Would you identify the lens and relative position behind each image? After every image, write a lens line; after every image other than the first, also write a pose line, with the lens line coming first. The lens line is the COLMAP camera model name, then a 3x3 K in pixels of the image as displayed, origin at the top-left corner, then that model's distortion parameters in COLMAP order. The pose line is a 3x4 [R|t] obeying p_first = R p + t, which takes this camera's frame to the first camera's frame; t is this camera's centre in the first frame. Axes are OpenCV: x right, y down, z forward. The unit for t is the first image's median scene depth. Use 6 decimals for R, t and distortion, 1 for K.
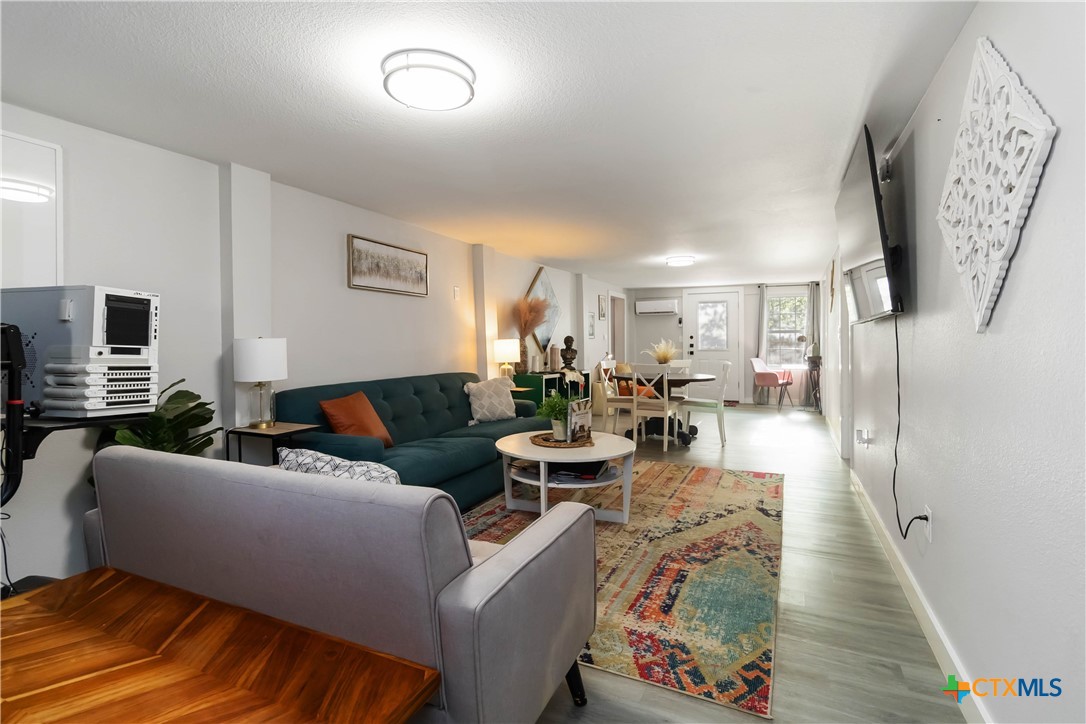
lens RADIAL K [[509.8, 0, 547.5], [0, 509.8, 350.4], [0, 0, 1]] dist [0.005029, -0.001612]
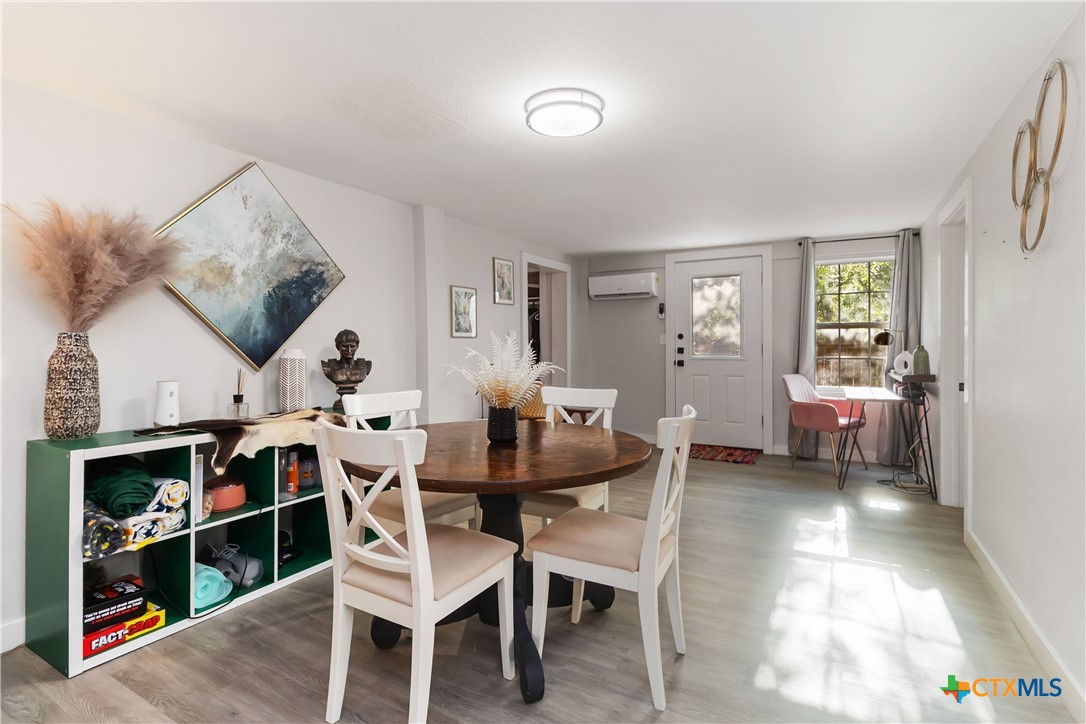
lens RADIAL K [[509.8, 0, 542.9], [0, 509.8, 350.5], [0, 0, 1]] dist [0.005029, -0.001612]
pose [[0.997383, 0.003676, -0.072208, 0.492975], [-0.003949, 0.999986, -0.003635, -0.020308], [0.072193, 0.003911, 0.997383, 1.191731]]
